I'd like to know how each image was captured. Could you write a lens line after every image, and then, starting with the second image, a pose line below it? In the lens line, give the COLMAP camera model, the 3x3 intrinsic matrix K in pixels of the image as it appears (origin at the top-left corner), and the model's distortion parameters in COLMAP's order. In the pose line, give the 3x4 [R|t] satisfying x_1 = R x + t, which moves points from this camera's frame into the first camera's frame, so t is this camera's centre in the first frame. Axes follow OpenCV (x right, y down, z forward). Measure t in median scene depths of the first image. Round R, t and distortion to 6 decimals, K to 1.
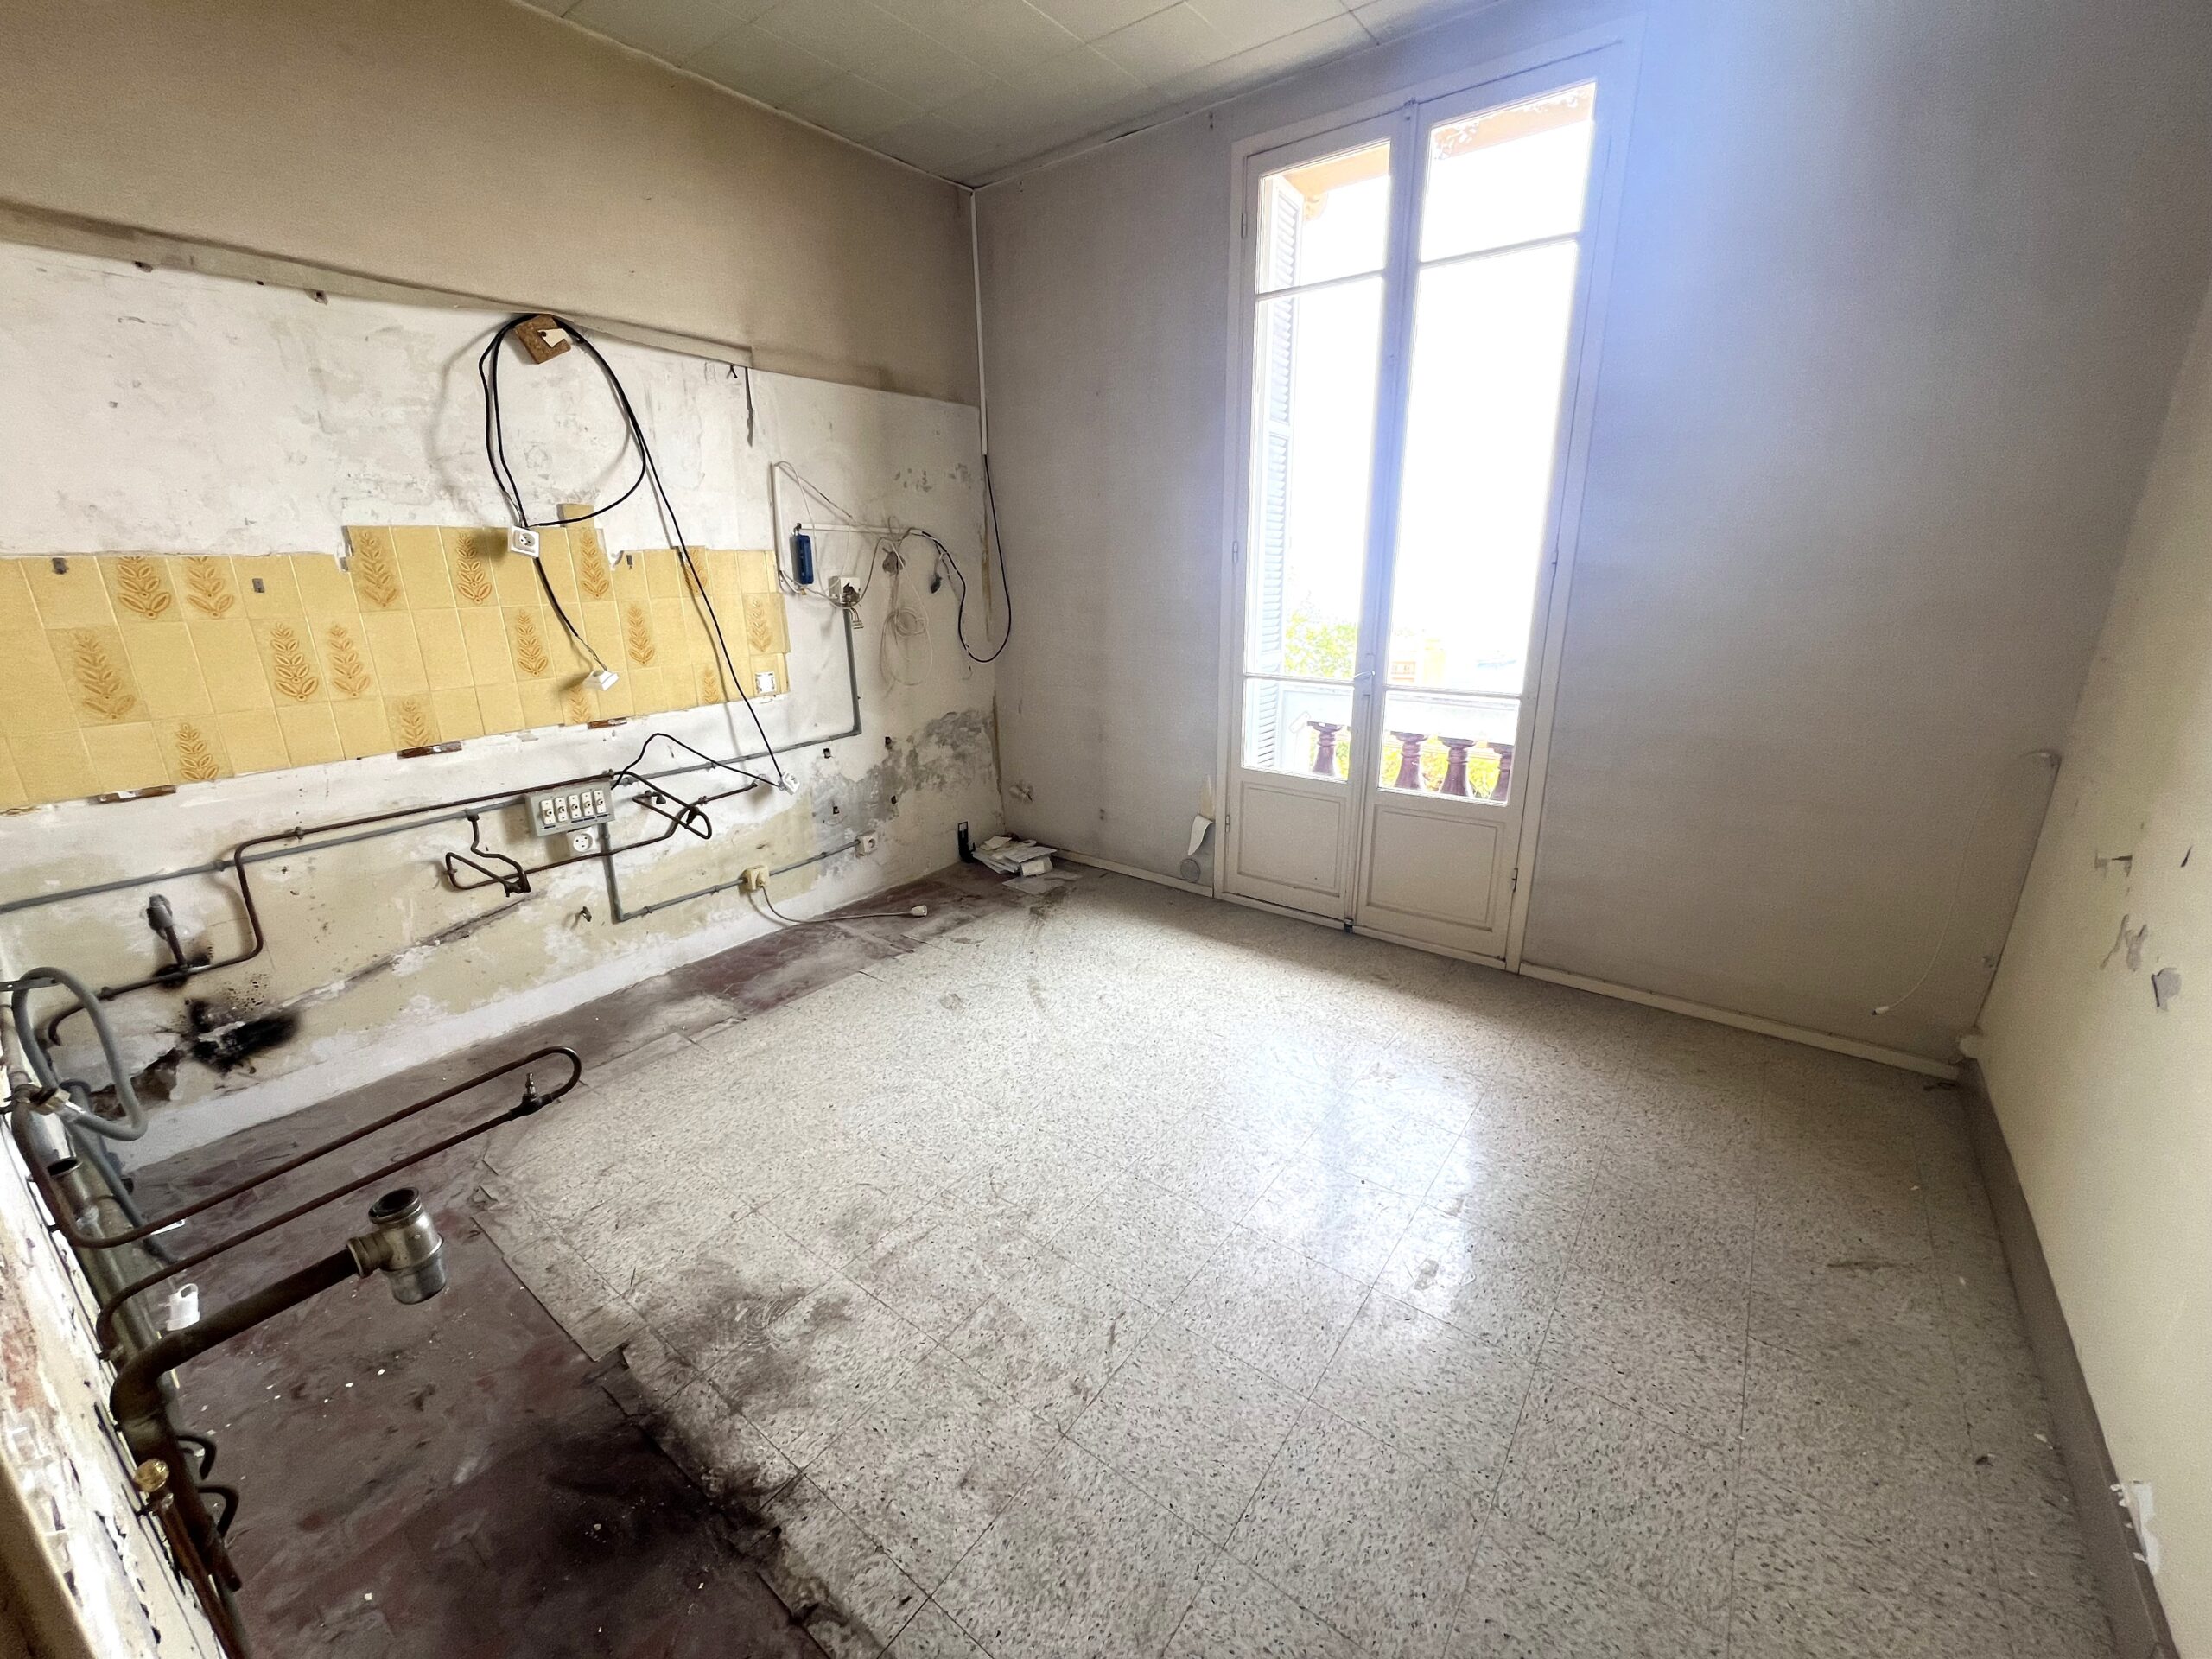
lens RADIAL K [[886.9, 0, 1098.0], [0, 886.9, 825.0], [0, 0, 1]] dist [0.002806, 0.000434]
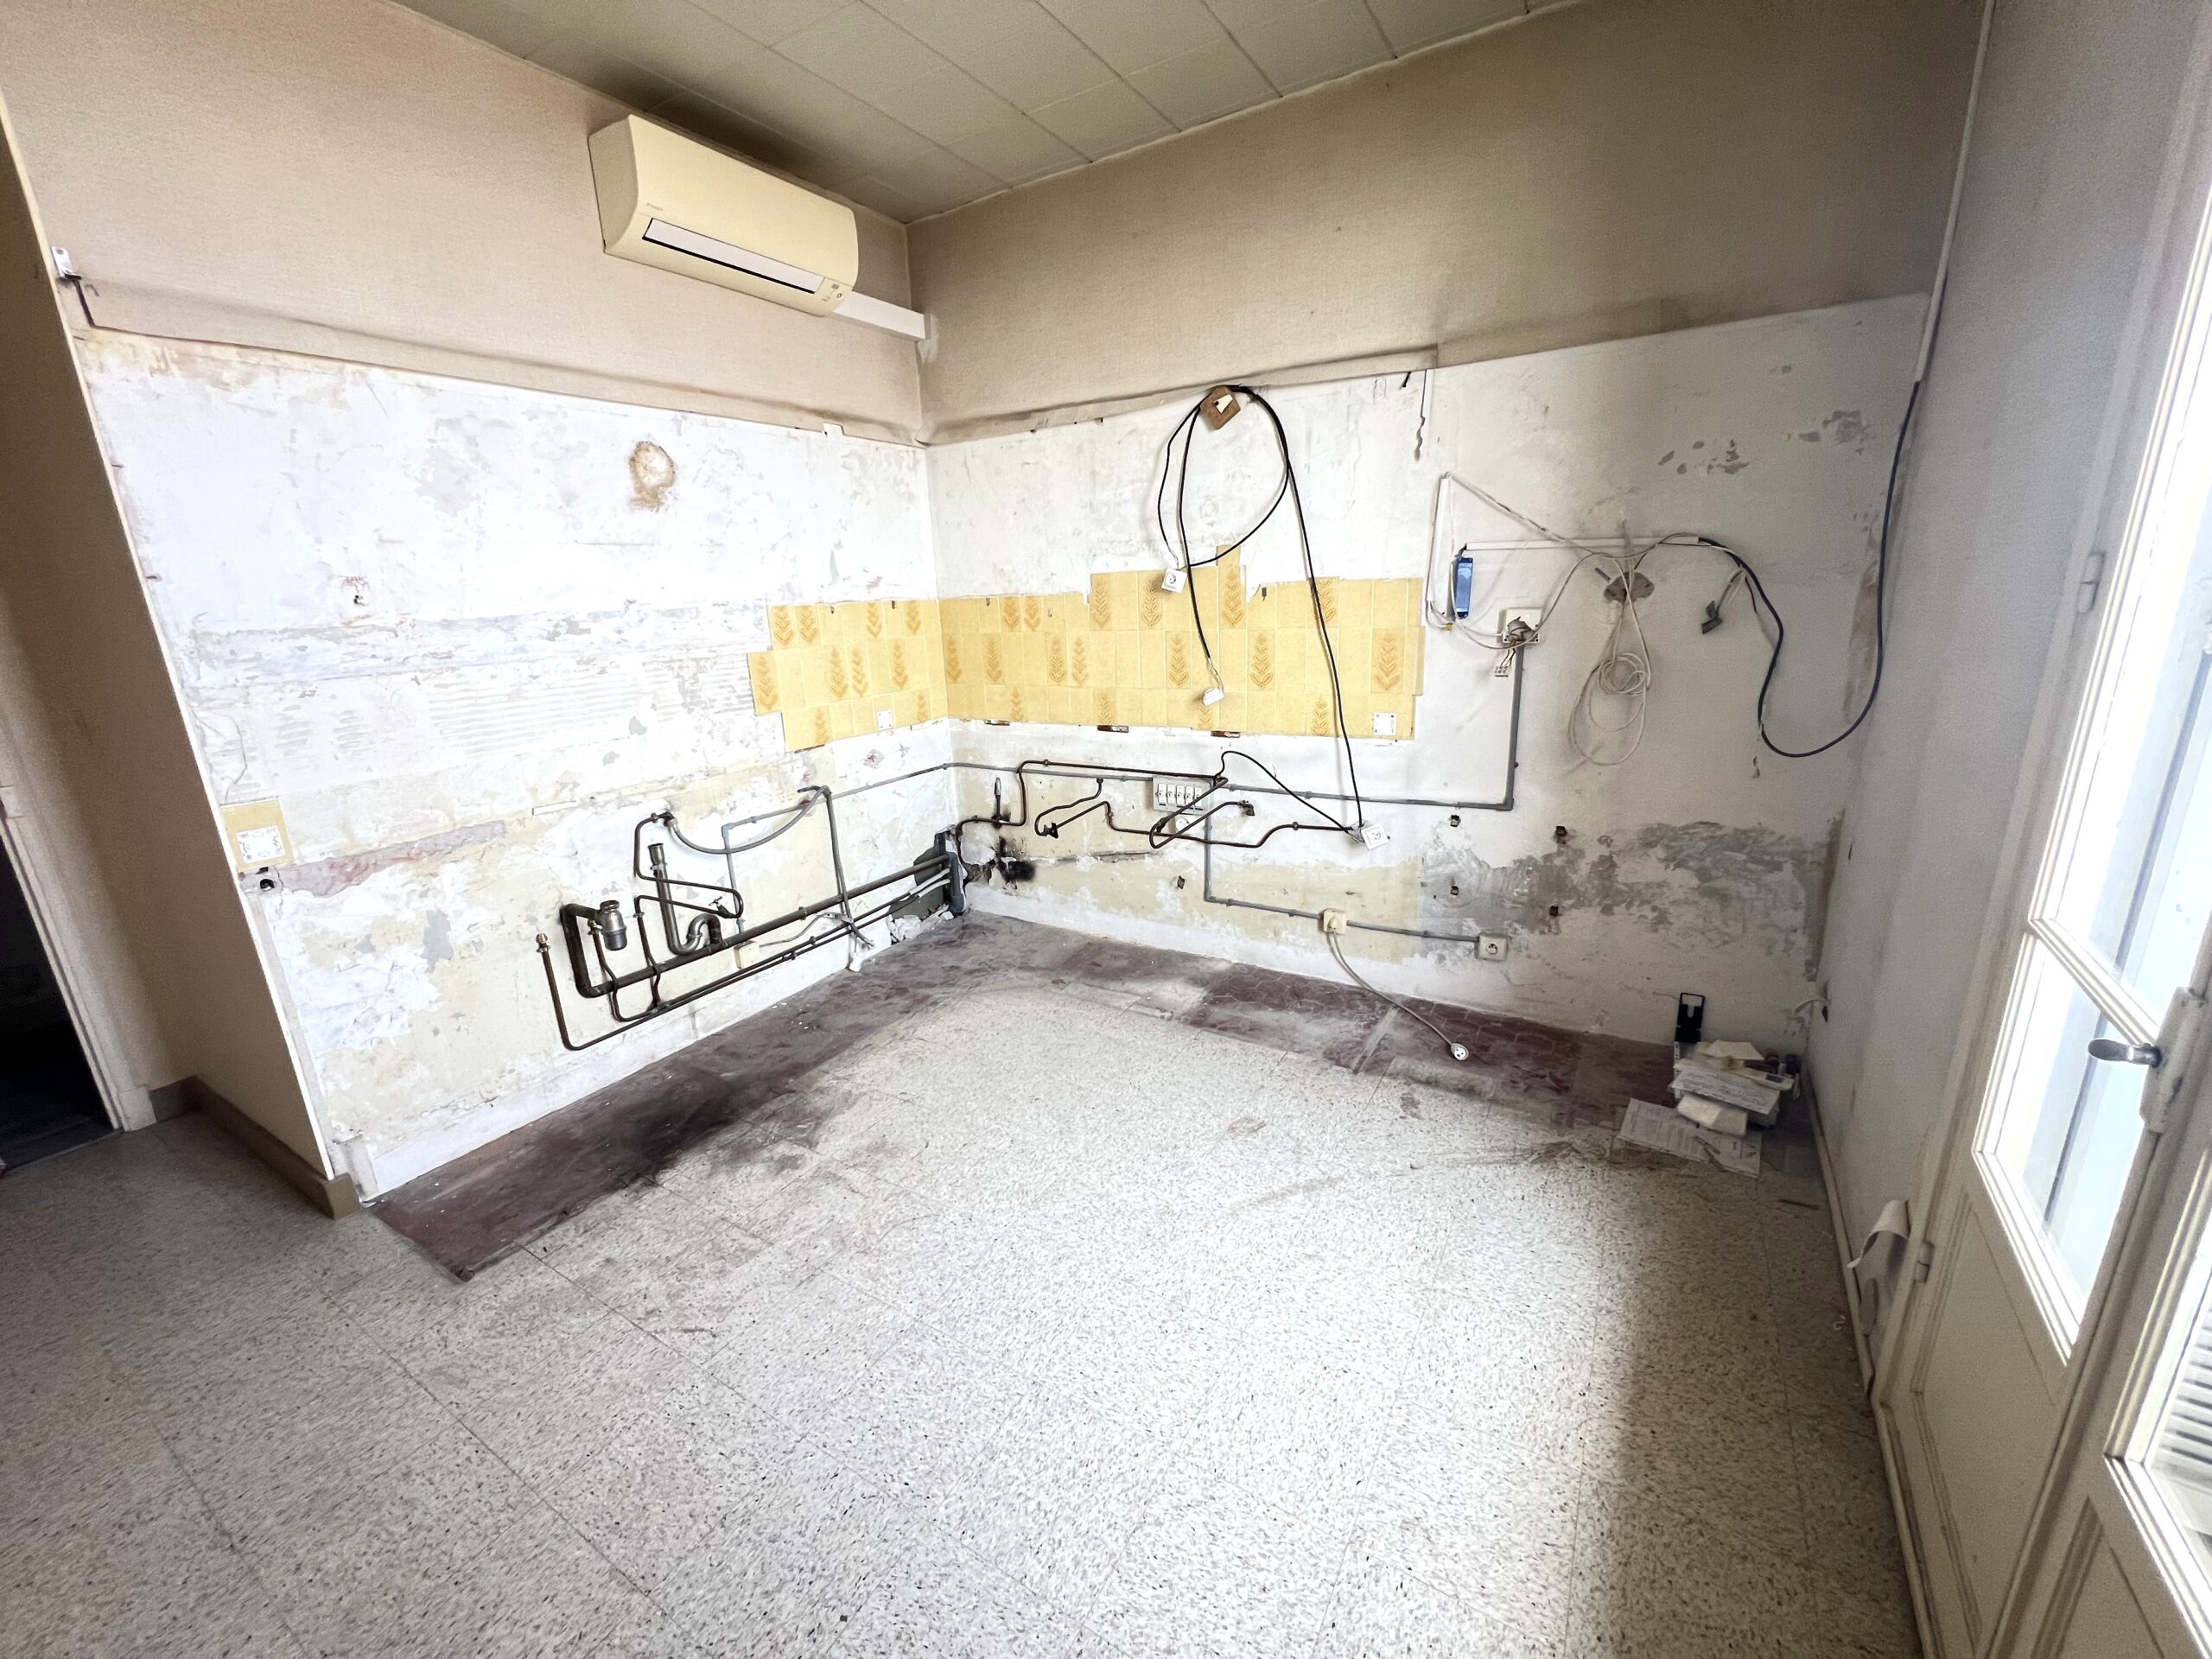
lens RADIAL K [[886.9, 0, 1098.0], [0, 886.9, 825.0], [0, 0, 1]] dist [0.002806, 0.000434]
pose [[0.096106, 0.273161, -0.957155, 0.545510], [-0.248041, 0.937843, 0.242745, -0.236463], [0.963970, 0.214085, 0.157888, 0.671409]]
